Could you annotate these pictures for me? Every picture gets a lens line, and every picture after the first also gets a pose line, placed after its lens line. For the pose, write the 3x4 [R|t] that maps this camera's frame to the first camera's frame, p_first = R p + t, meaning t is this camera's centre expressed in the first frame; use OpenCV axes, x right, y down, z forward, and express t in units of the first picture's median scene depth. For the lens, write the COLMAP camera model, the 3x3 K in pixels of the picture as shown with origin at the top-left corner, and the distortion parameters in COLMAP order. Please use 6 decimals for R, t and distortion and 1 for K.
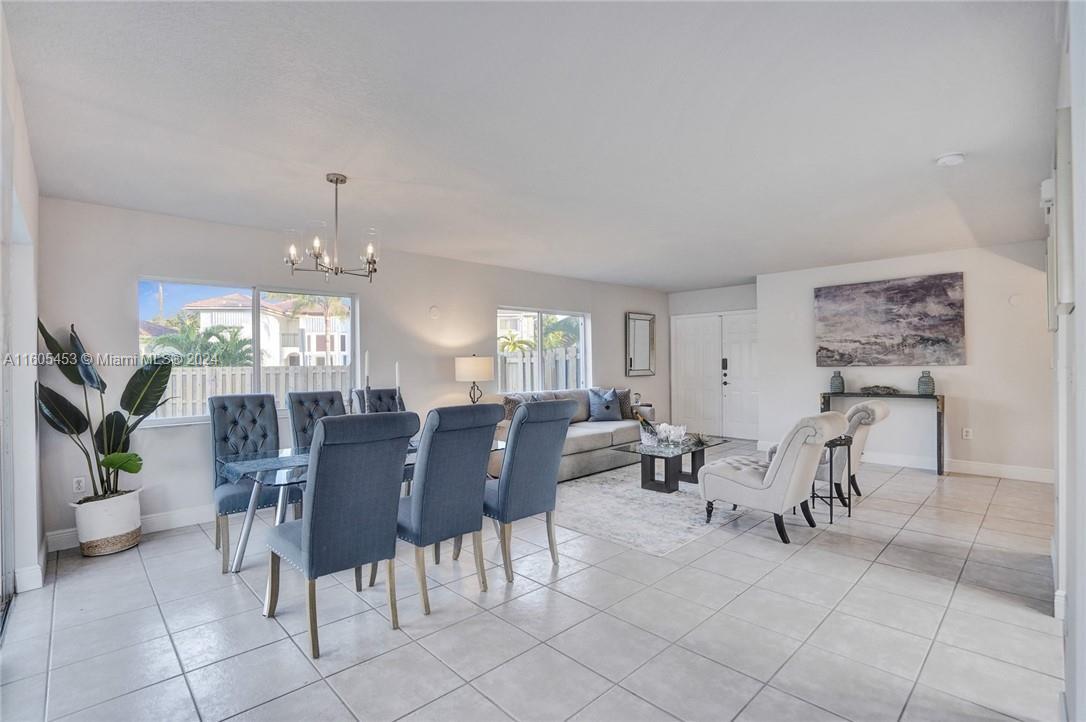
lens RADIAL K [[500.6, 0, 546.2], [0, 500.6, 366.8], [0, 0, 1]] dist [-0.001357, 0.000148]
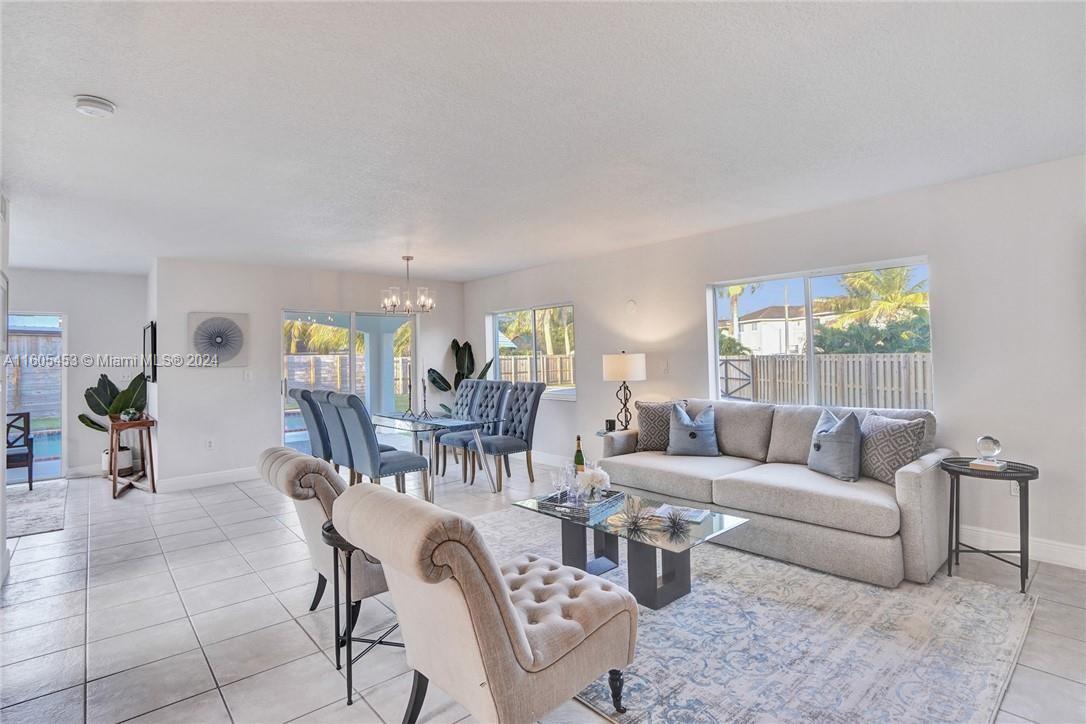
lens RADIAL K [[519.4, 0, 547.0], [0, 519.4, 358.8], [0, 0, 1]] dist [-0.030573, 0.001750]
pose [[-0.049806, 0.001027, -0.998758, 1.331468], [0.022455, 0.999748, -0.000092, -0.018034], [0.998506, -0.022431, -0.049816, 1.507931]]
